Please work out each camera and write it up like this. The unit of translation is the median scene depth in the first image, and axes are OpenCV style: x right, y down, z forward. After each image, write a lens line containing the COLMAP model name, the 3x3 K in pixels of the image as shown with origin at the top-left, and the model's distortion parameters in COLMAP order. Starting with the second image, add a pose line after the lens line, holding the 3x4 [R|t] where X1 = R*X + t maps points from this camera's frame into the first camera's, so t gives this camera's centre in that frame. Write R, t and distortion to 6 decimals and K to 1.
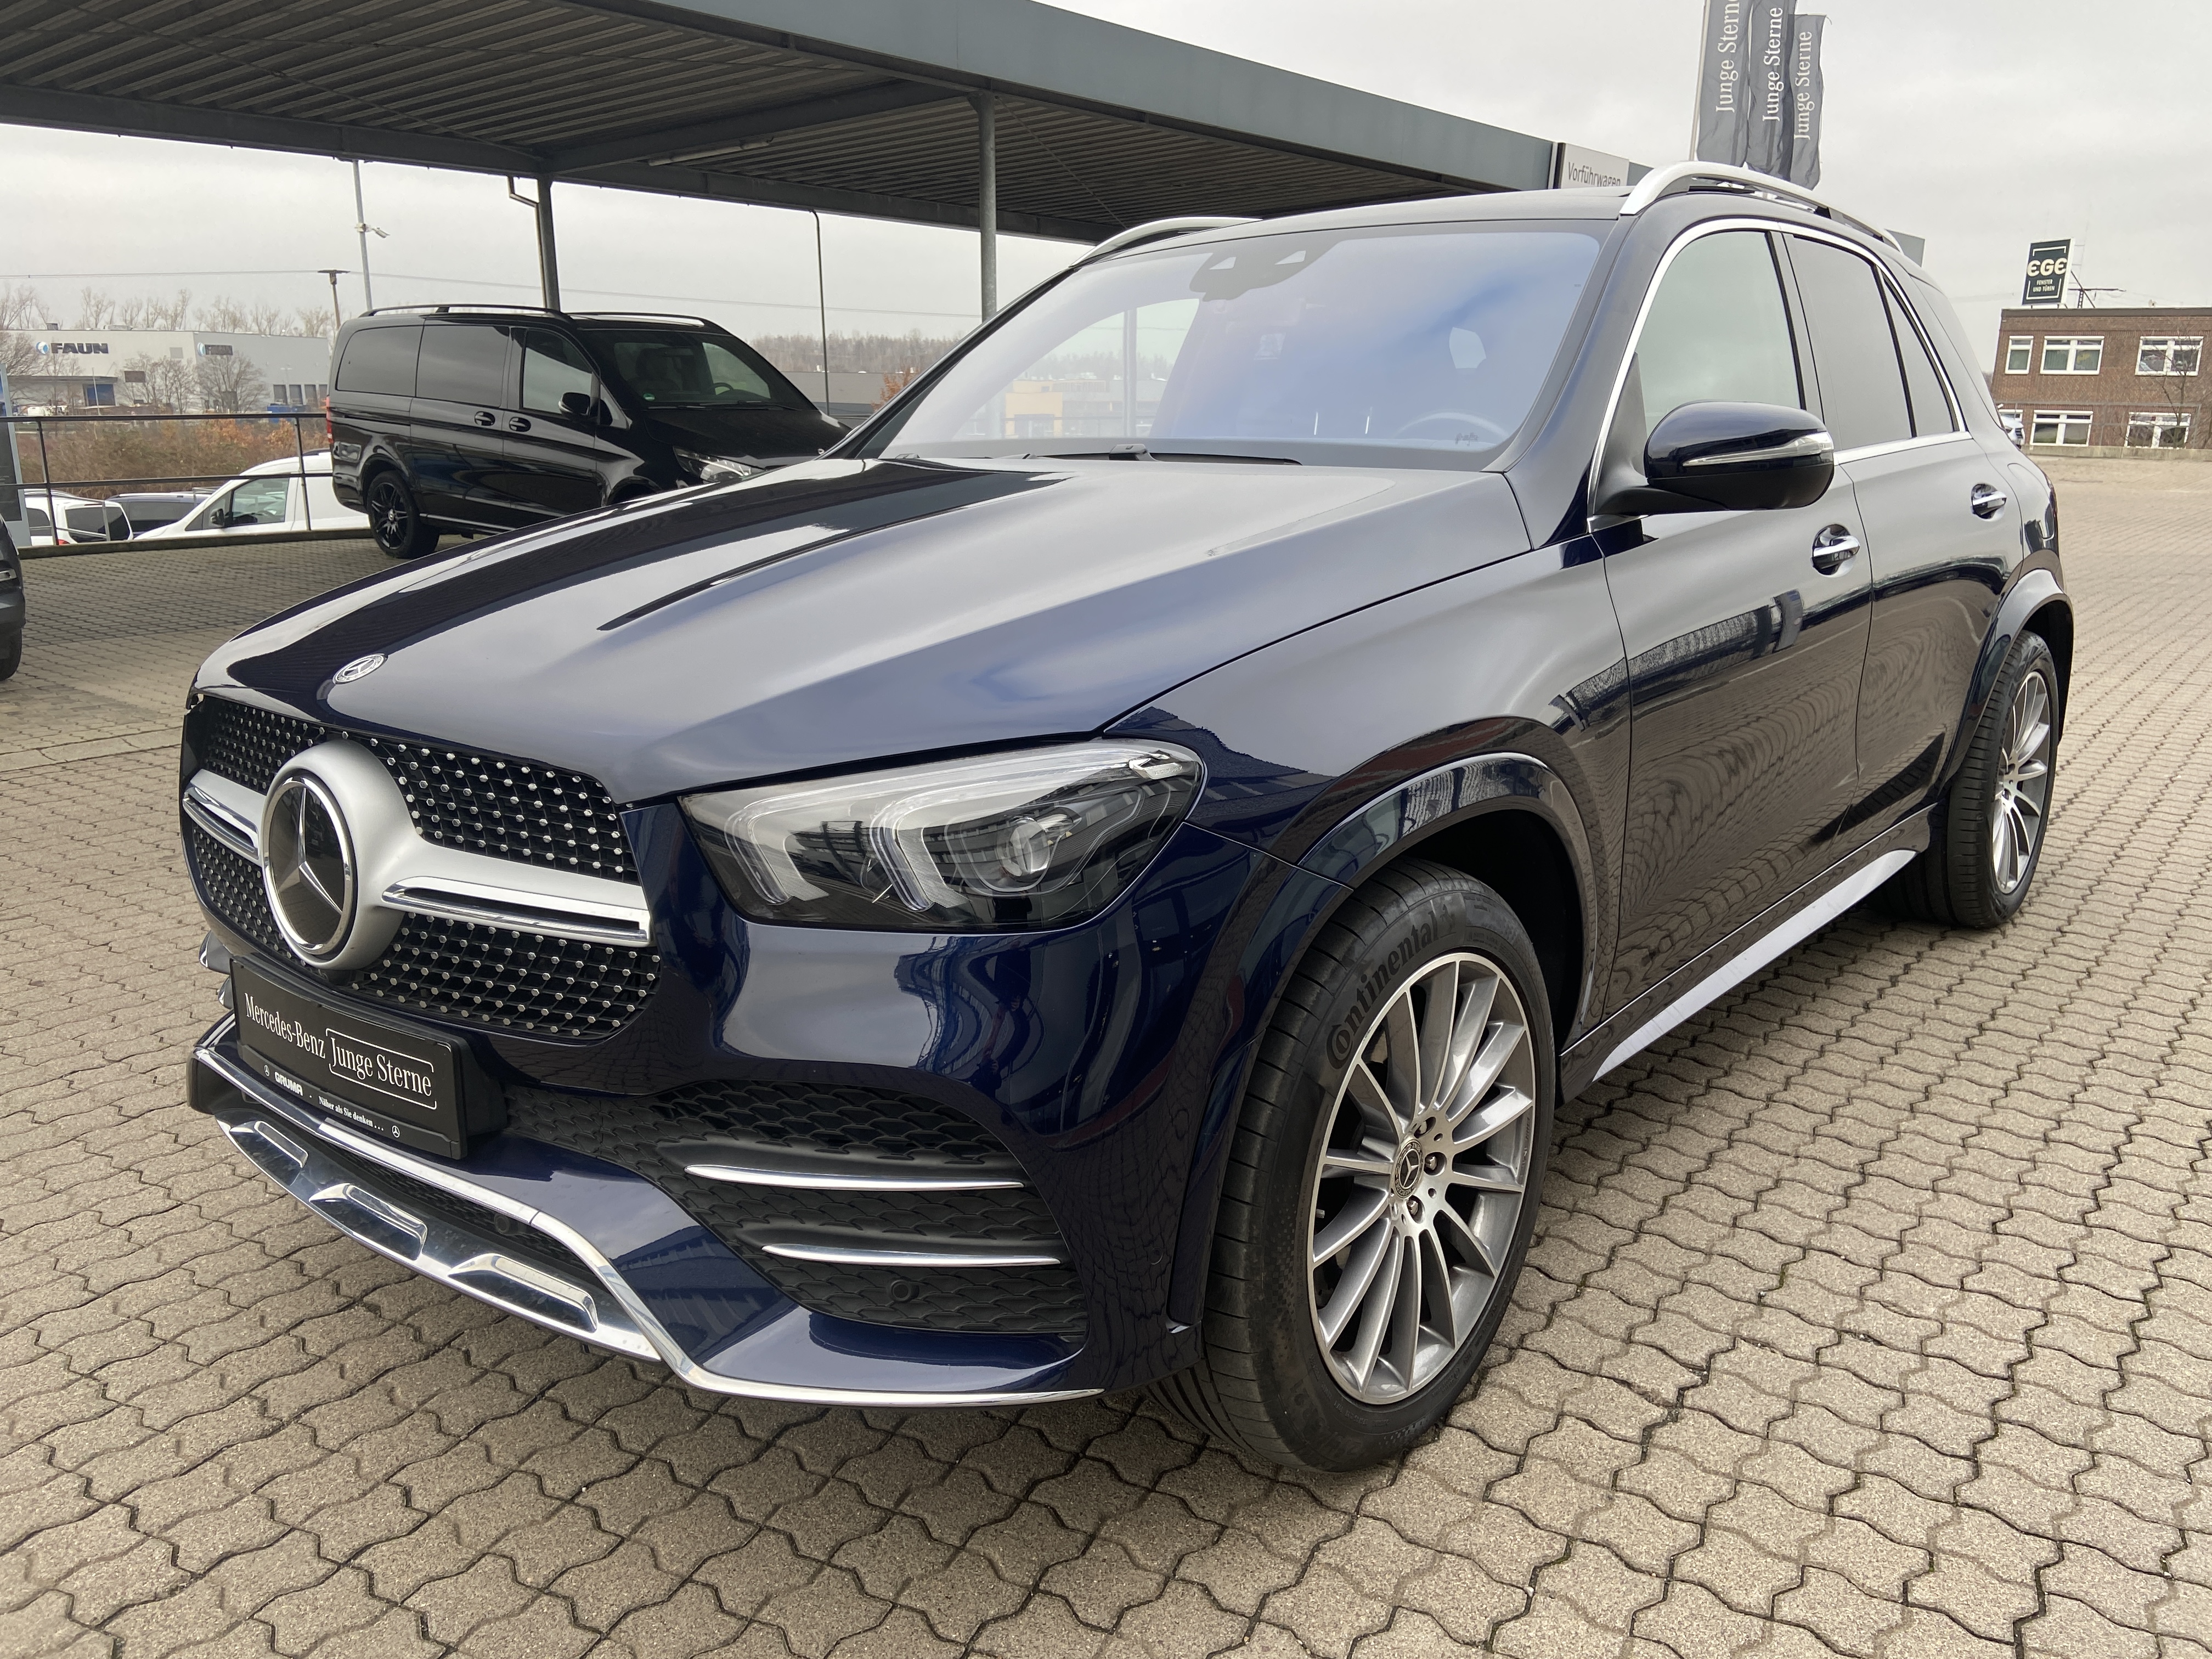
lens RADIAL K [[1669.1, 0, 1103.2], [0, 1669.1, 806.5], [0, 0, 1]] dist [0.100712, -0.116839]
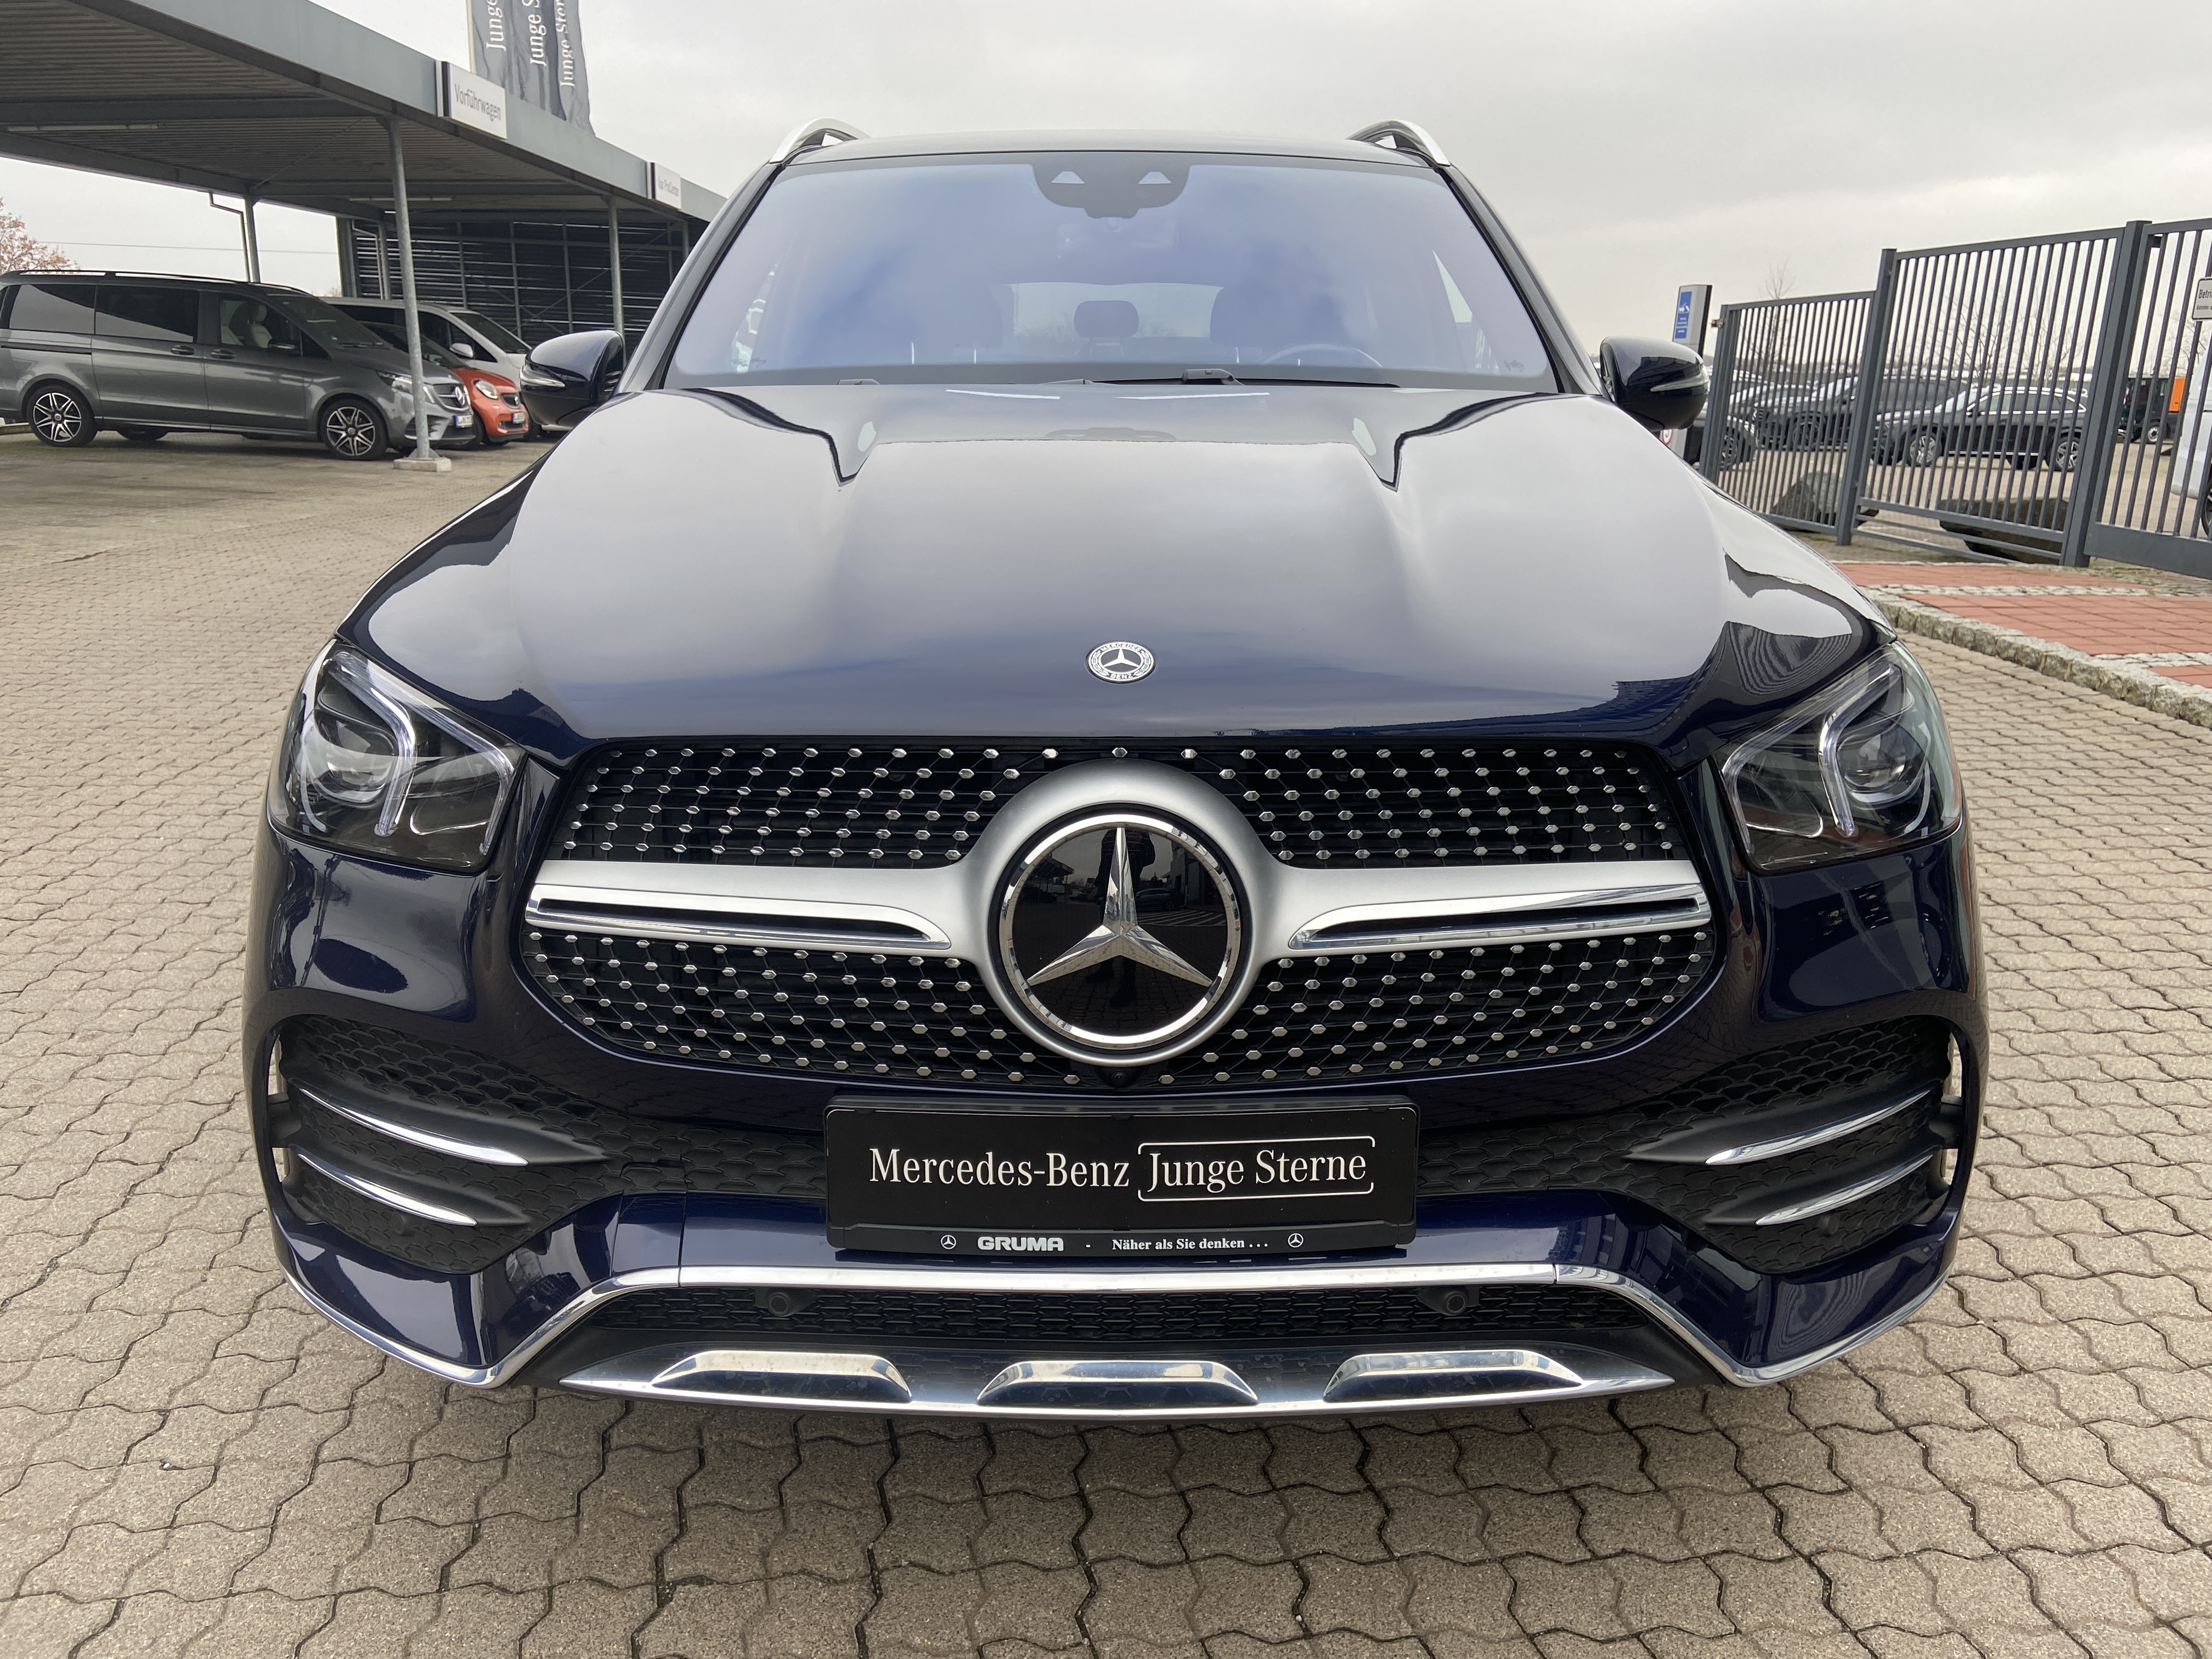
lens RADIAL K [[1669.1, 0, 1096.5], [0, 1669.1, 822.1], [0, 0, 1]] dist [0.100712, -0.116839]
pose [[0.764925, -0.154105, 0.625413, -0.959885], [0.130415, 0.987902, 0.083917, -0.077393], [-0.630778, 0.017373, 0.775769, 0.461659]]
